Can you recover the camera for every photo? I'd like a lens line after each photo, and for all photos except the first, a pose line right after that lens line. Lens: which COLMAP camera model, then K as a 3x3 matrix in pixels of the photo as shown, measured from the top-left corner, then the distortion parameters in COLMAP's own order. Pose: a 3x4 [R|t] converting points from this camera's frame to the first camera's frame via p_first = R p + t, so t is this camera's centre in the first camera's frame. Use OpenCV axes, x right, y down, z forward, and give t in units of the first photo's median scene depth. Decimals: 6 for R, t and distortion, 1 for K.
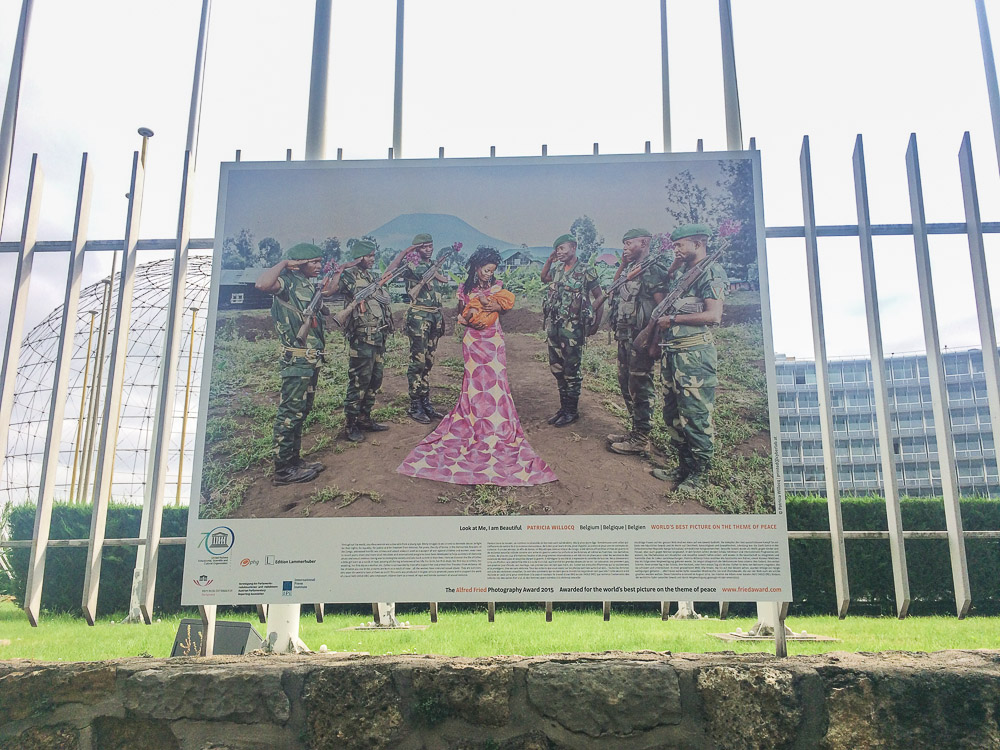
lens RADIAL K [[1194.2, 0, 595.8], [0, 1194.2, 274.5], [0, 0, 1]] dist [0.021736, 0.002466]
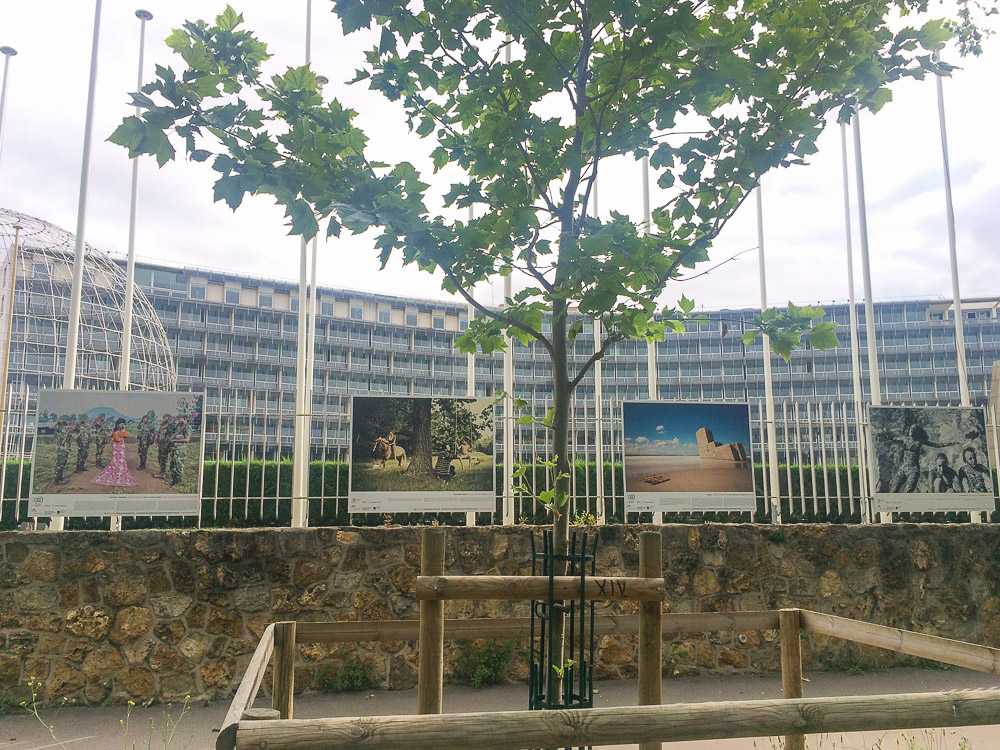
lens RADIAL K [[858.2, 0, 490.1], [0, 858.2, 380.5], [0, 0, 1]] dist [0.088495, -0.111576]
pose [[0.975534, 0.035586, 0.216950, 0.419714], [-0.055034, 0.994922, 0.084267, -0.419534], [-0.212850, -0.094145, 0.972539, -1.756061]]
